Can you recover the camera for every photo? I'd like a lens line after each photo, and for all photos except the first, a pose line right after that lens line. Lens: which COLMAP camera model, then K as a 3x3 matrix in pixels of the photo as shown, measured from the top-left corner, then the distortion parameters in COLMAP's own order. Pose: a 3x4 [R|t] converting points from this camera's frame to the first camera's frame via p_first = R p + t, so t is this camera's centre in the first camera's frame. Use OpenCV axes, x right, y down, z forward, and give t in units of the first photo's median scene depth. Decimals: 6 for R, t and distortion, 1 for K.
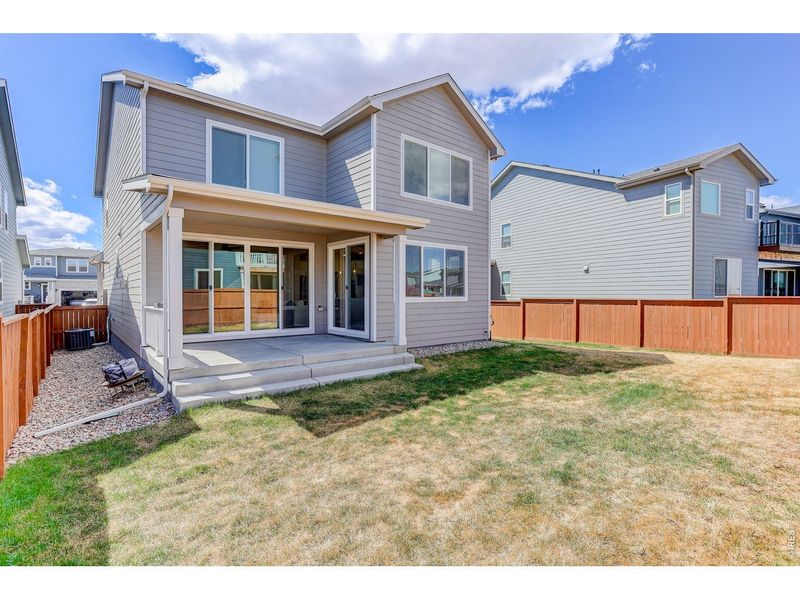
lens RADIAL K [[392.8, 0, 398.8], [0, 392.8, 301.0], [0, 0, 1]] dist [-0.072719, 0.041490]
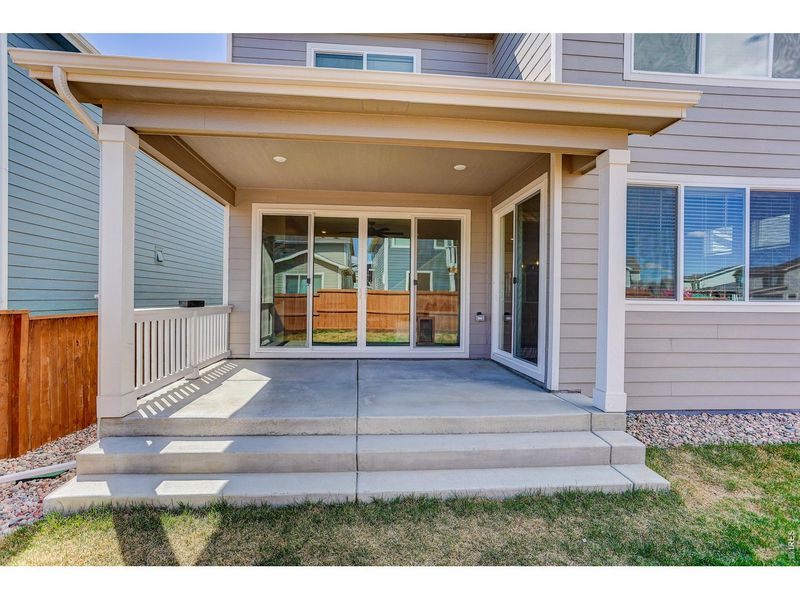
lens RADIAL K [[392.8, 0, 398.8], [0, 392.8, 301.0], [0, 0, 1]] dist [-0.072719, 0.041490]
pose [[0.814982, 0.011901, -0.579364, 0.050472], [-0.019535, 0.999785, -0.006941, 0.001182], [0.579157, 0.016975, 0.815039, 0.464437]]
